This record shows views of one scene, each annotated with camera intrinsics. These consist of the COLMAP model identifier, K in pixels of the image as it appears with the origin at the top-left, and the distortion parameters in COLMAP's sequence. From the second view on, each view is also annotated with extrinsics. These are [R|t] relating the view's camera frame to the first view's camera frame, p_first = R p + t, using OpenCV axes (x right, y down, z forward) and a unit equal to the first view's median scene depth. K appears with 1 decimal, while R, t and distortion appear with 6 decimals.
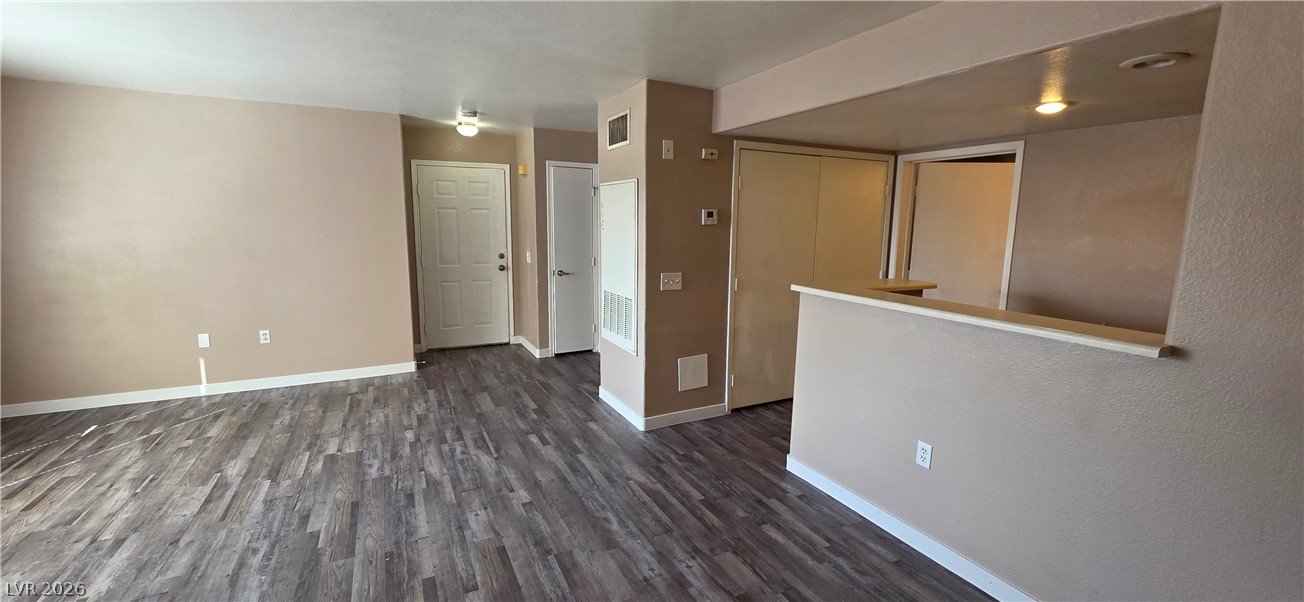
lens RADIAL K [[517.1, 0, 652.5], [0, 517.1, 296.5], [0, 0, 1]] dist [0.003062, -0.000962]
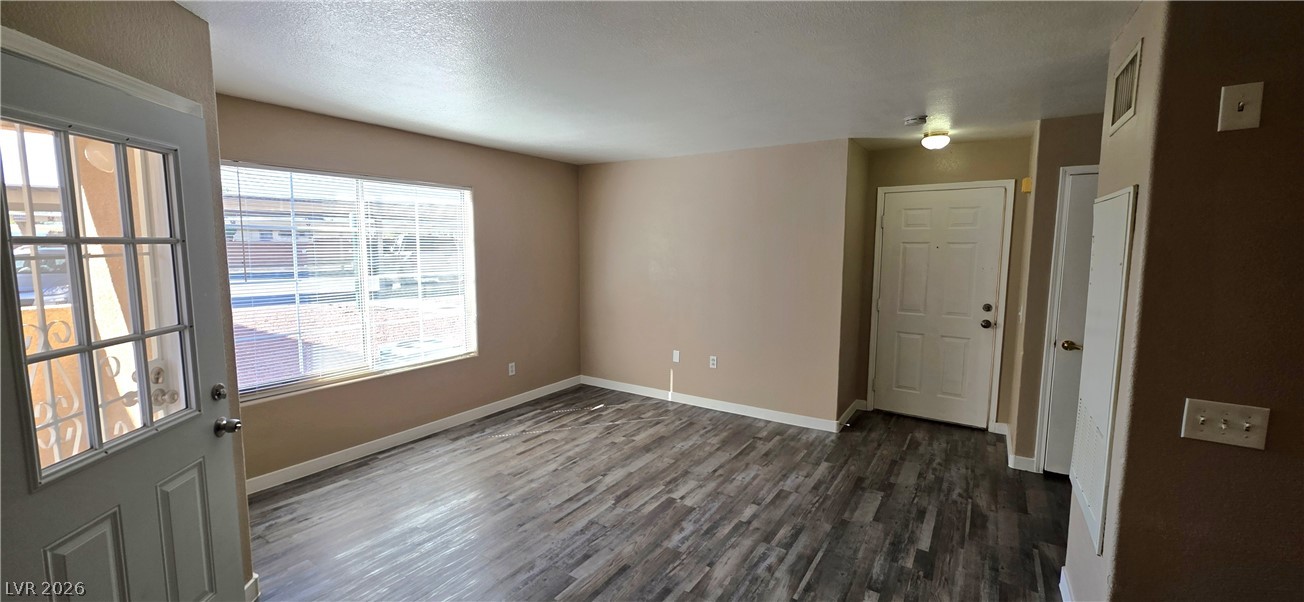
lens RADIAL K [[517.1, 0, 653.6], [0, 517.1, 298.2], [0, 0, 1]] dist [0.003062, -0.000962]
pose [[0.496110, 0.082021, -0.864377, 0.154748], [-0.124610, 0.991948, 0.022606, -0.077979], [0.859271, 0.096495, 0.502336, 0.376419]]
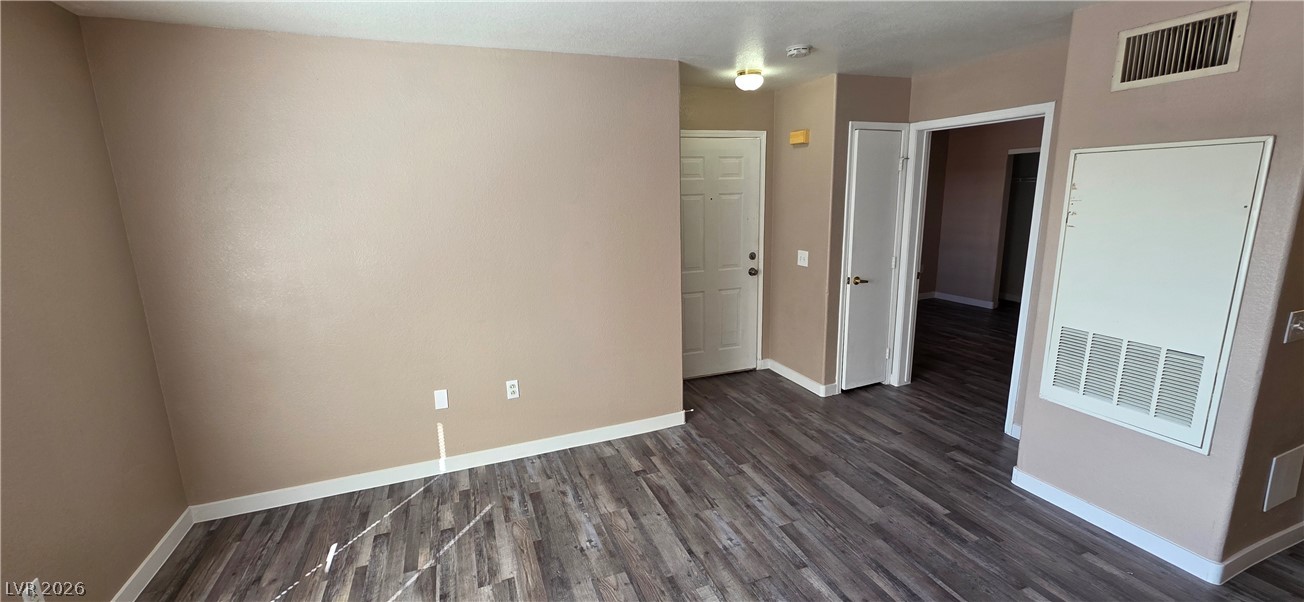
lens RADIAL K [[517.1, 0, 653.8], [0, 517.1, 296.3], [0, 0, 1]] dist [0.003062, -0.000962]
pose [[0.994186, -0.013833, -0.106782, -0.557342], [0.019630, 0.998378, 0.053434, -0.098618], [0.105869, -0.055219, 0.992846, 0.373292]]
